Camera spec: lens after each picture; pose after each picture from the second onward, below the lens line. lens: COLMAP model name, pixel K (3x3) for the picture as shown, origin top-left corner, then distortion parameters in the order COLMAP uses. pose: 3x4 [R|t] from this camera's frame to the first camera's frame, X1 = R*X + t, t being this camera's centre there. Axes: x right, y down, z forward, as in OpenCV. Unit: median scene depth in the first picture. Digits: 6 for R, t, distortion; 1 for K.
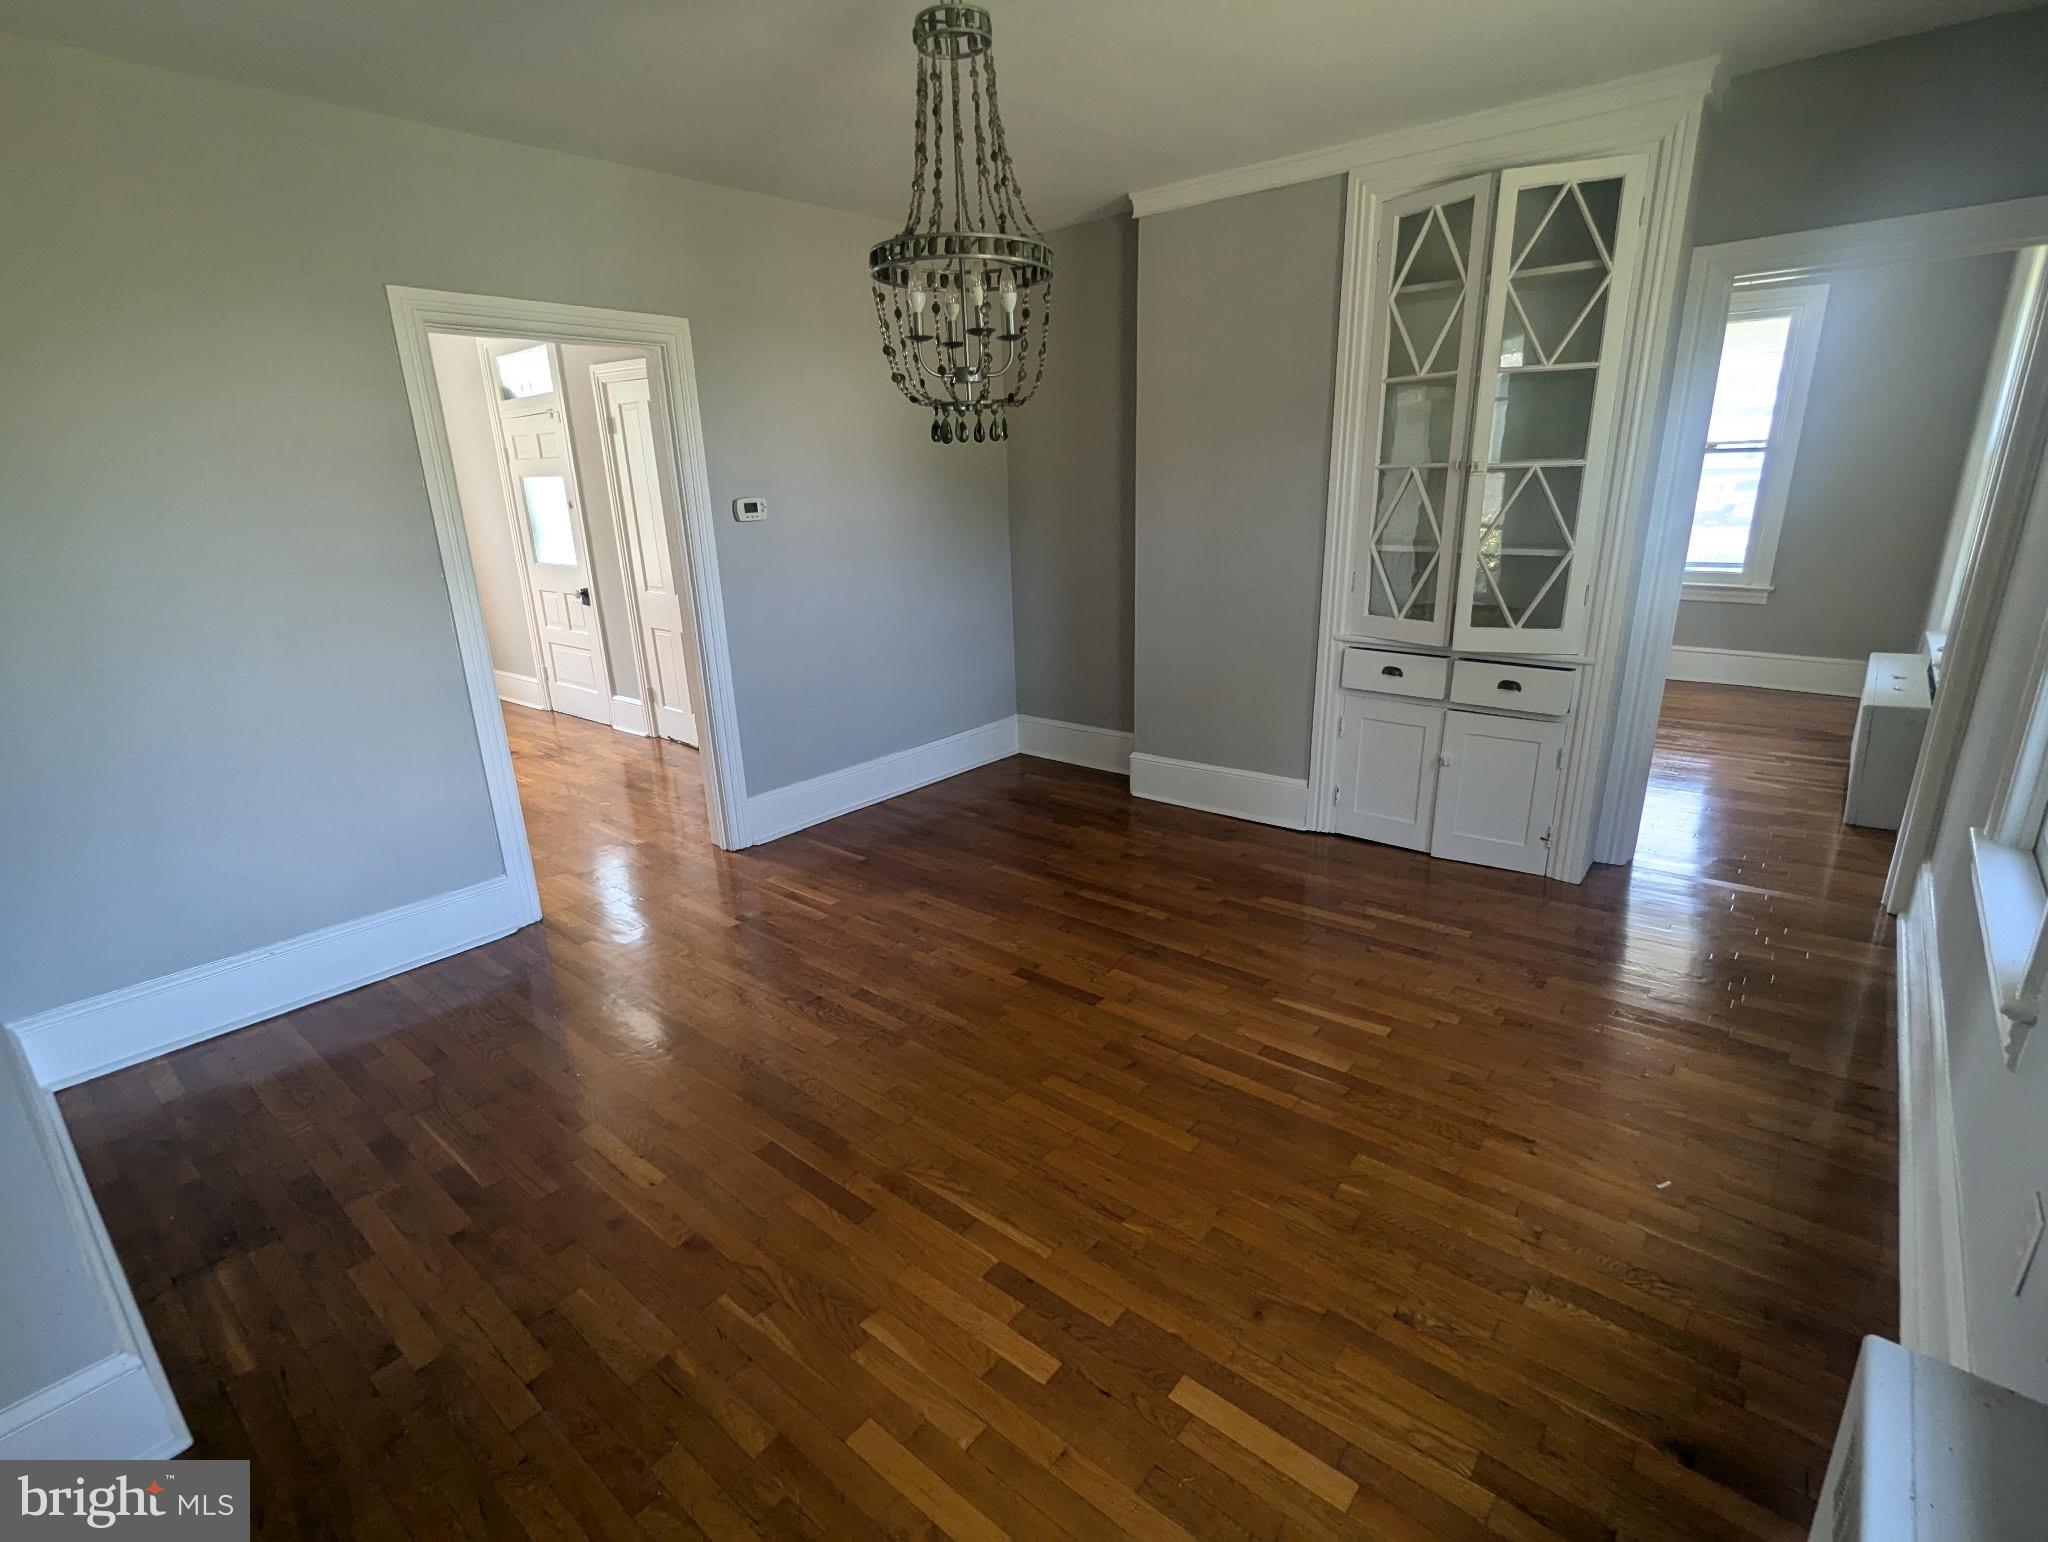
lens RADIAL K [[978.1, 0, 1025.2], [0, 978.1, 779.8], [0, 0, 1]] dist [0.004464, 0.000696]
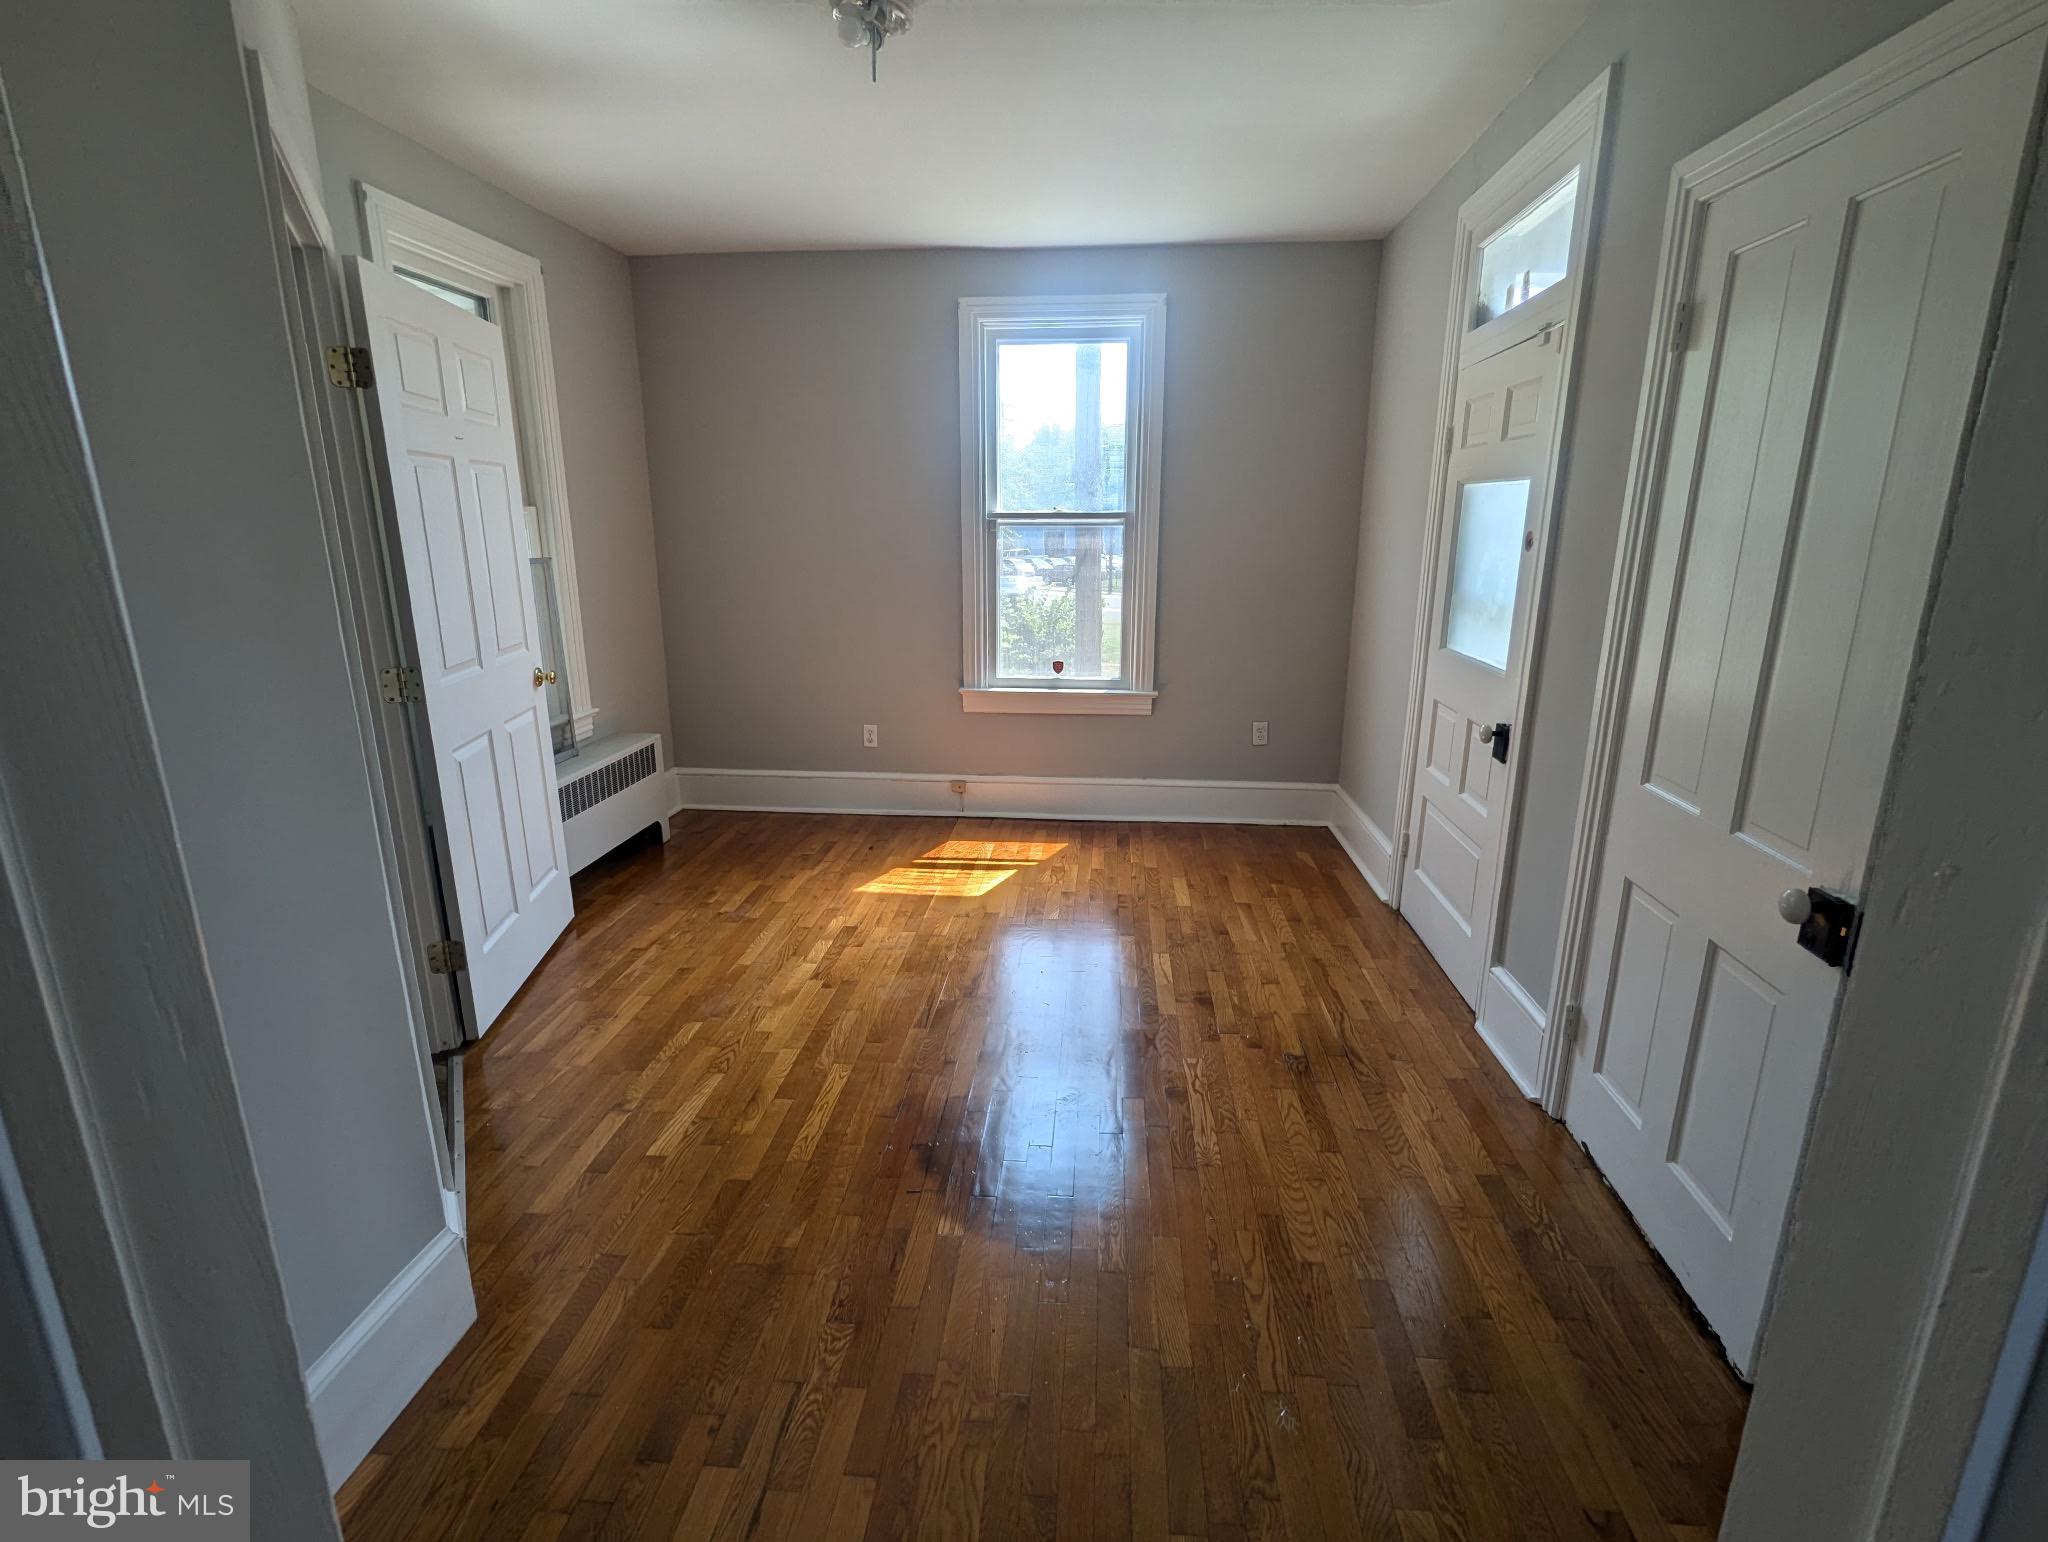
lens RADIAL K [[978.1, 0, 1021.1], [0, 978.1, 773.5], [0, 0, 1]] dist [0.004464, 0.000696]
pose [[0.566407, 0.238781, -0.788775, -0.214589], [-0.267823, 0.958488, 0.097837, -0.158461], [0.779393, 0.155837, 0.606845, 0.555056]]
